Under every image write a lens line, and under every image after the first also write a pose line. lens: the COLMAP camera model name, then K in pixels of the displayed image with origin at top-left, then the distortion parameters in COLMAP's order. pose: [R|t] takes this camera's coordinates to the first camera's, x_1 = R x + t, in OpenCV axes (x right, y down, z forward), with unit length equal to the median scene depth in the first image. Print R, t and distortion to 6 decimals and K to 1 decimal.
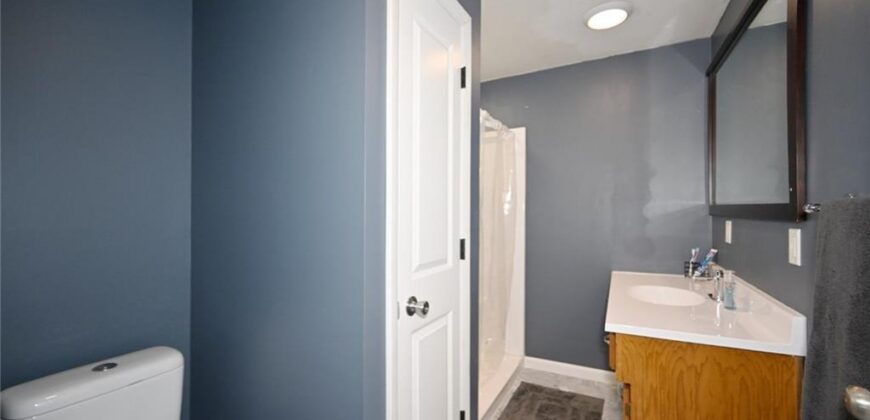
lens RADIAL K [[362.1, 0, 416.3], [0, 362.1, 224.8], [0, 0, 1]] dist [0.000603, 0.000042]
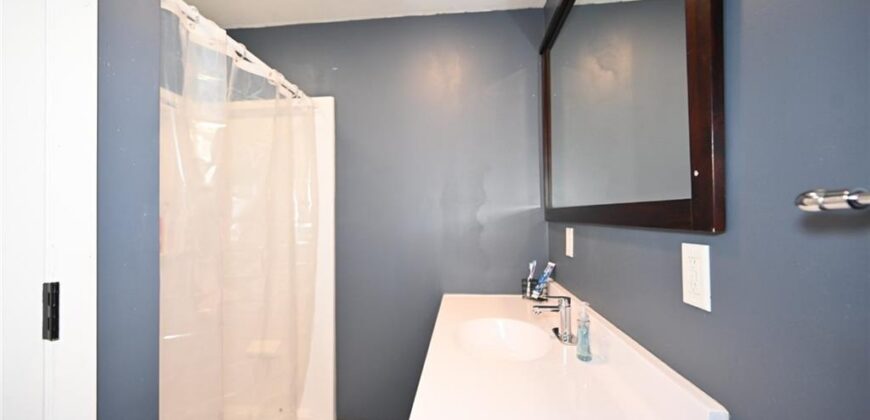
lens RADIAL K [[321.6, 0, 434.9], [0, 321.6, 228.2], [0, 0, 1]] dist [-0.000265, -0.000003]
pose [[0.918171, -0.009255, 0.396077, 0.291475], [0.011545, 0.999928, -0.003398, -0.010353], [-0.396017, 0.007693, 0.918211, 0.434180]]
